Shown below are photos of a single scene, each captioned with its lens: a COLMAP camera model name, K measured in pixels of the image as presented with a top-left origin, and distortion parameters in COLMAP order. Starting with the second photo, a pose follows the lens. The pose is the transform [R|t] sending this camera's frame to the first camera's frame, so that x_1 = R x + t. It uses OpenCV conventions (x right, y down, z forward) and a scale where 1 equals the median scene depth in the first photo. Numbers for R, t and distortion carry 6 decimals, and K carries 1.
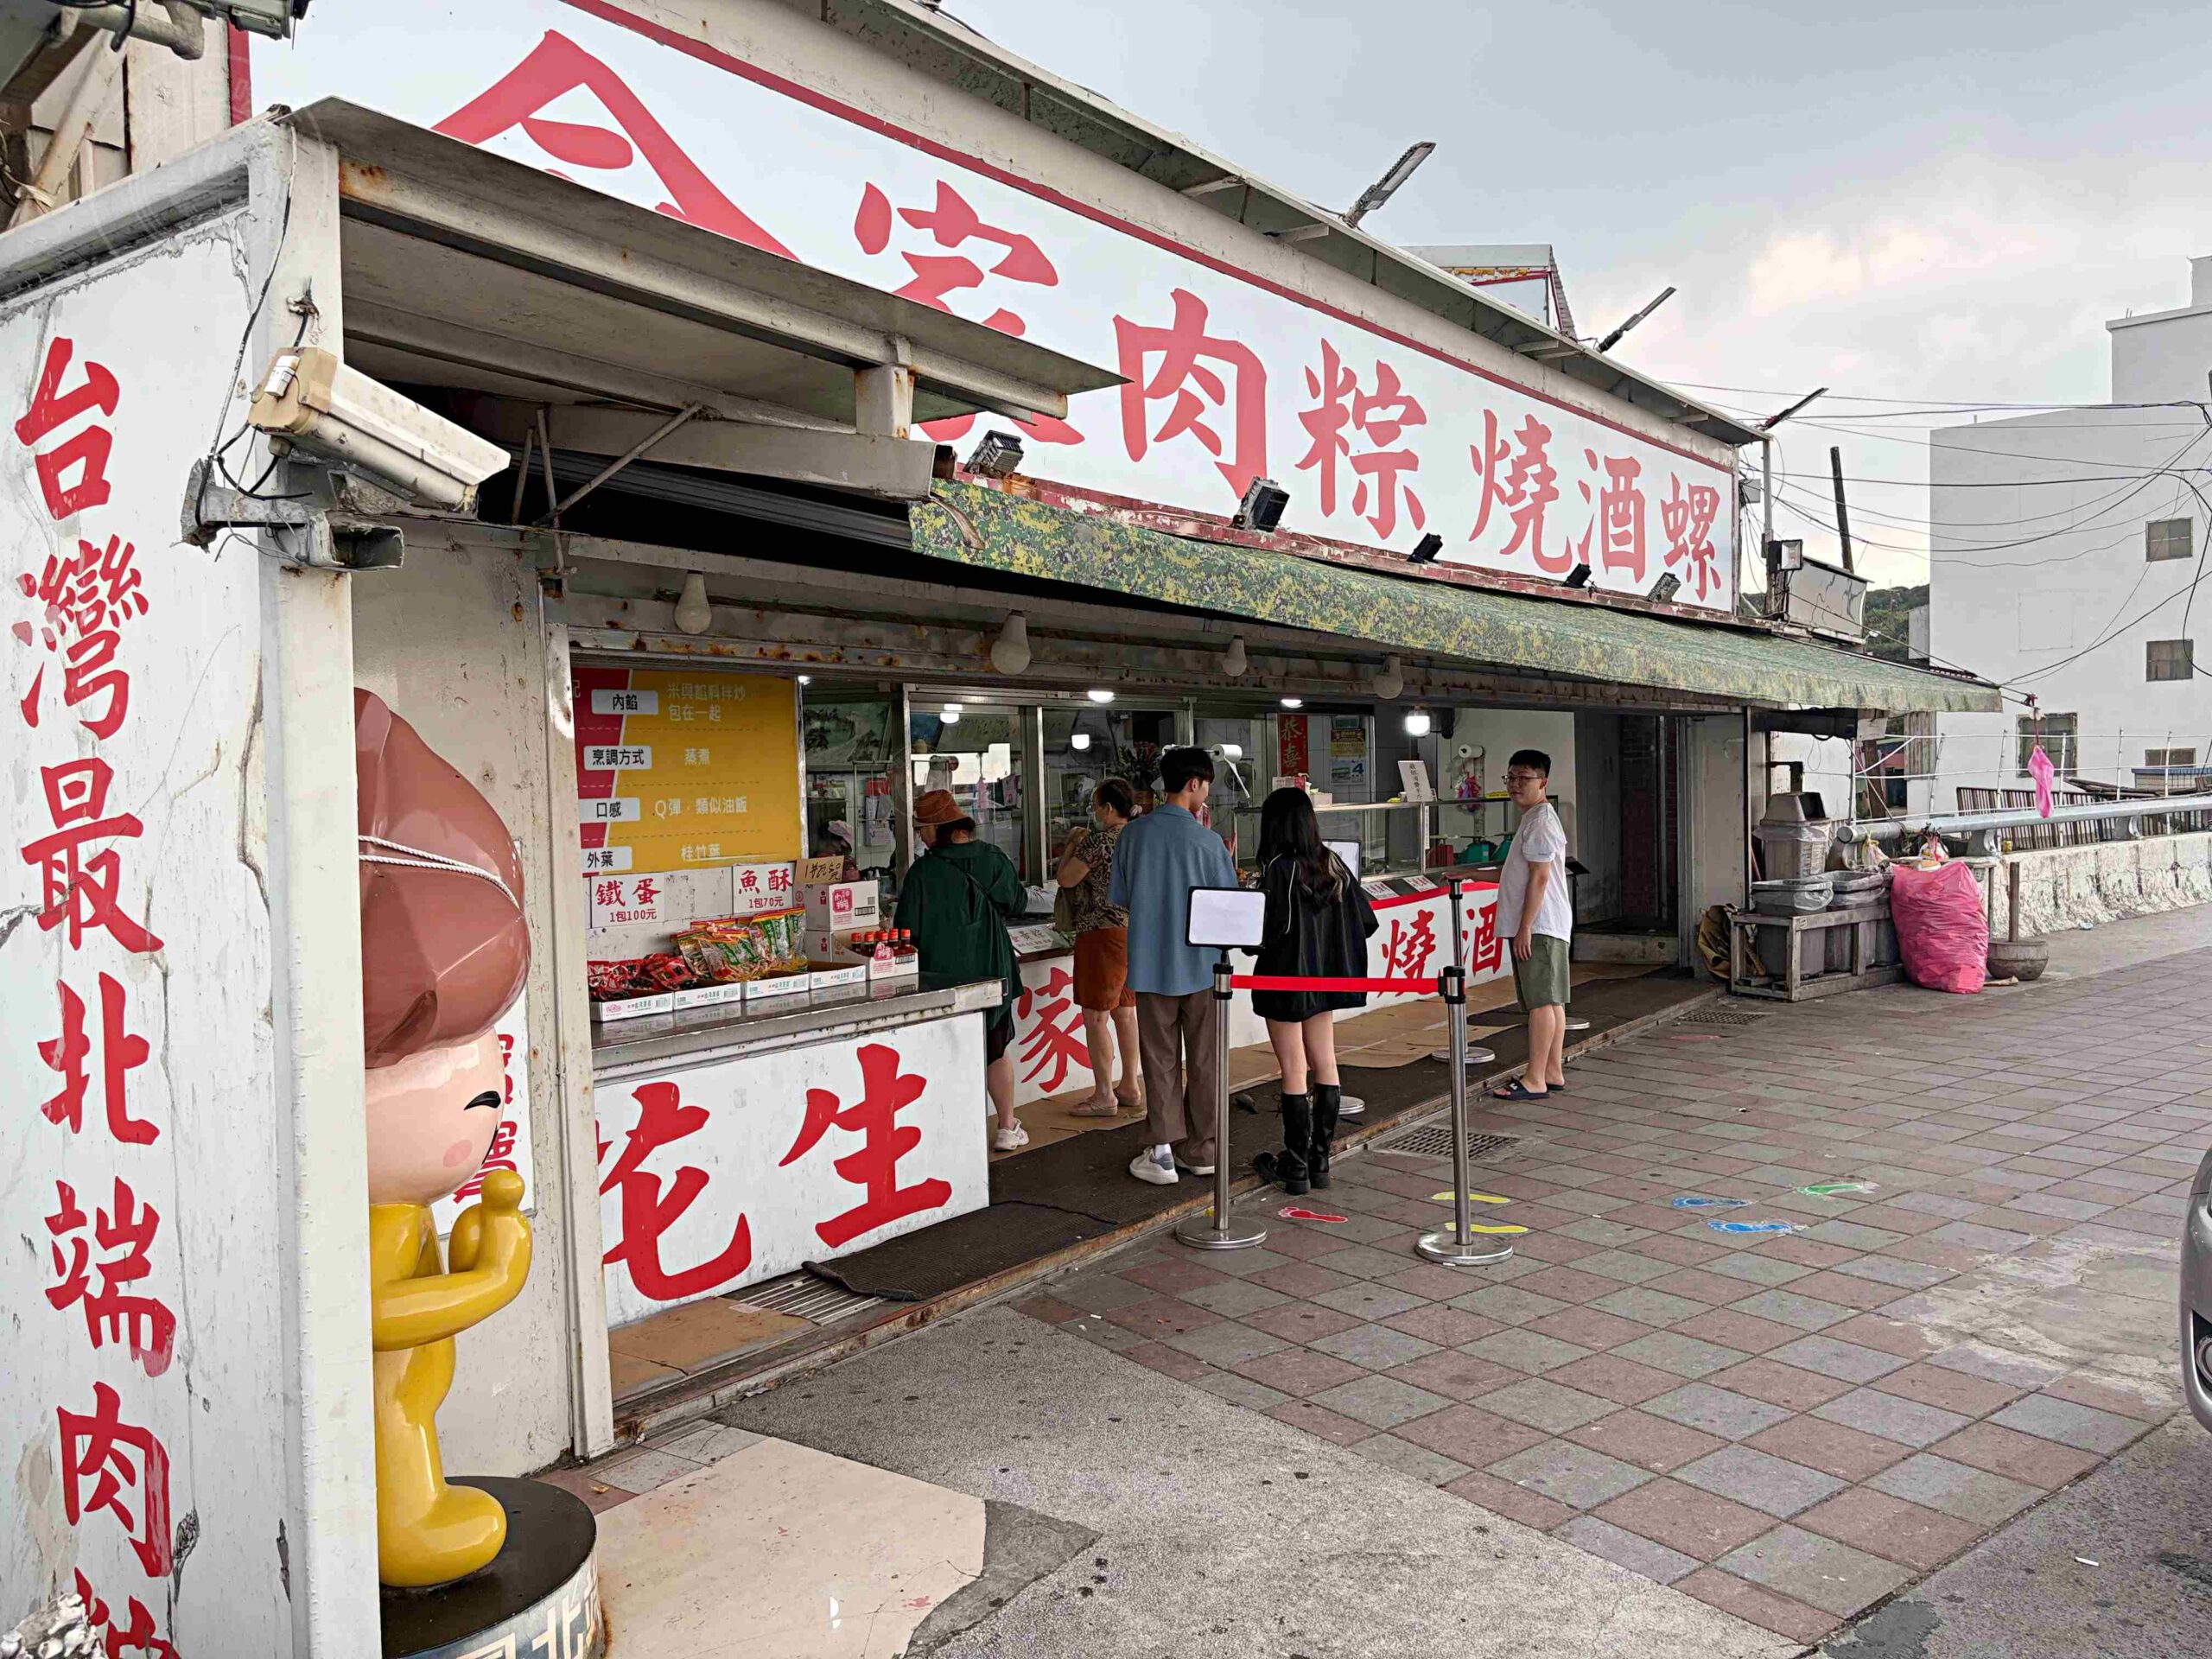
lens RADIAL K [[1661.3, 0, 1106.0], [0, 1661.3, 843.0], [0, 0, 1]] dist [0.086630, -0.106655]
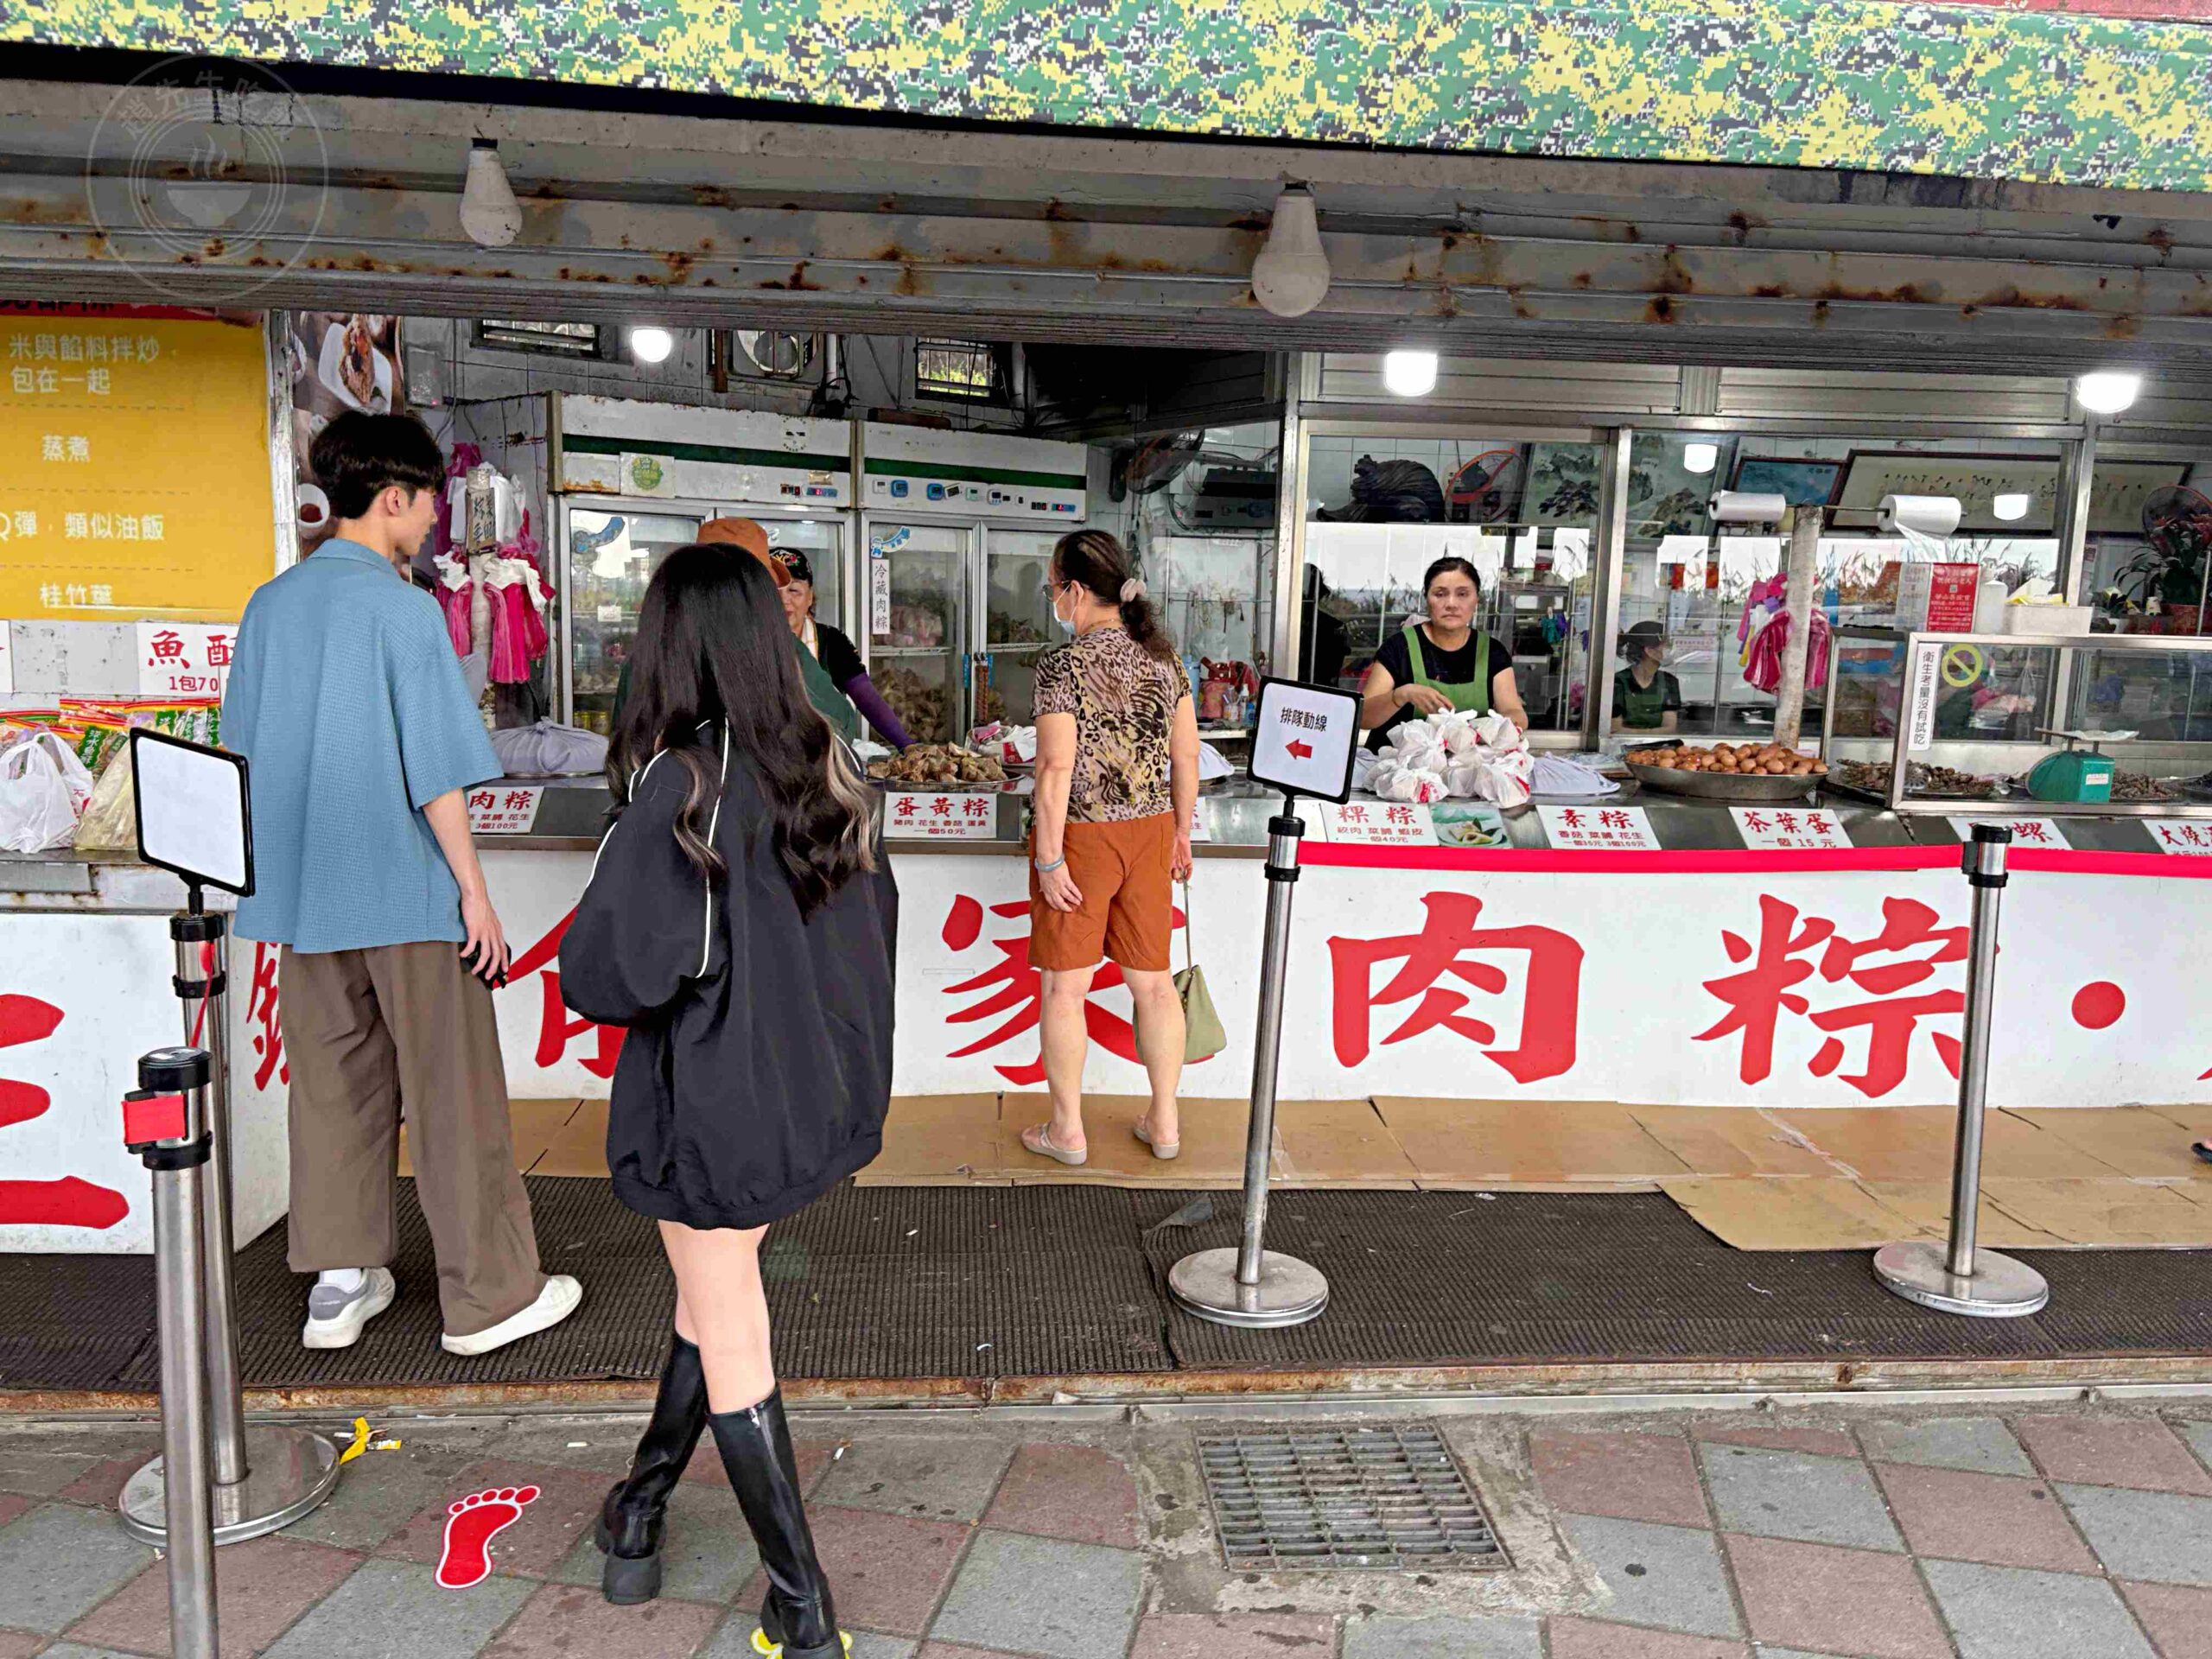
lens RADIAL K [[1666.6, 0, 1106.0], [0, 1666.6, 829.5], [0, 0, 1]] dist [0.050481, -0.073670]
pose [[0.652695, 0.155931, -0.741401, 0.534548], [-0.074557, 0.987060, 0.141962, -0.028264], [0.753943, -0.037382, 0.655875, 0.871656]]
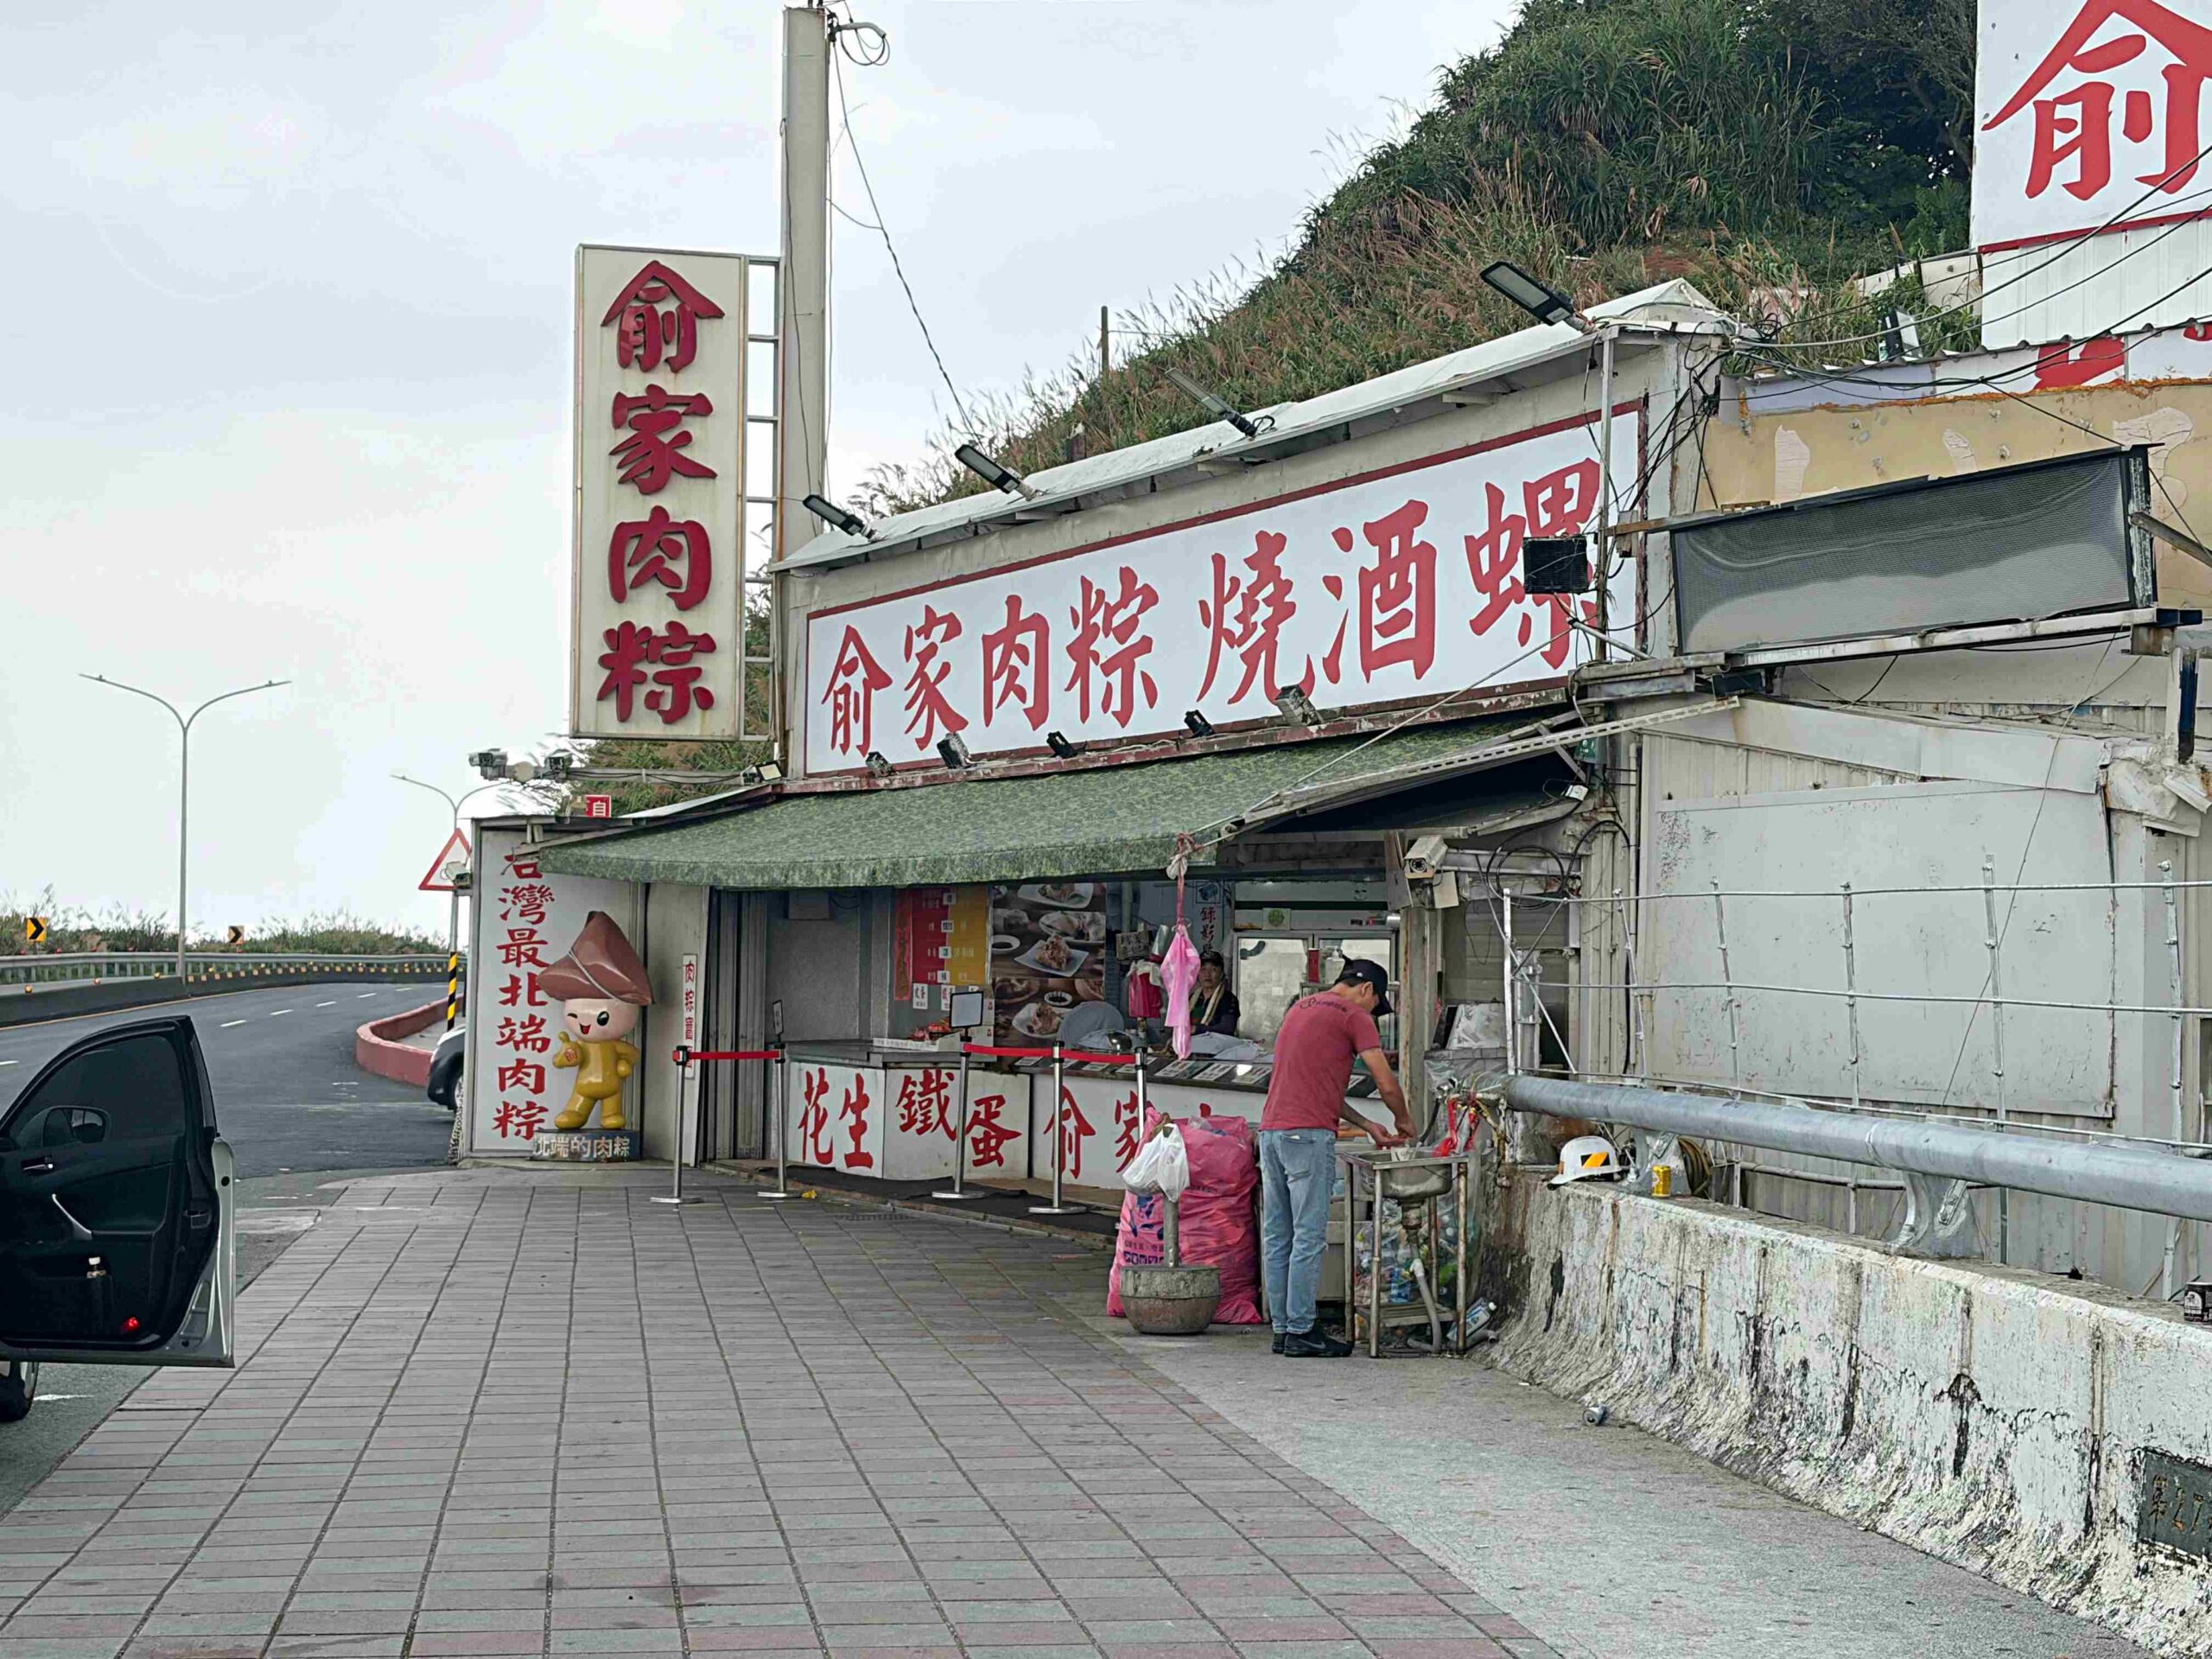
lens RADIAL K [[3838.4, 0, 1106.7], [0, 3838.4, 901.2], [0, 0, 1]] dist [0.324397, -0.057623]
pose [[-0.506753, 0.005924, -0.862071, 3.434283], [-0.035944, 0.998962, 0.027994, -0.208148], [0.861342, 0.045172, -0.506014, 3.351619]]
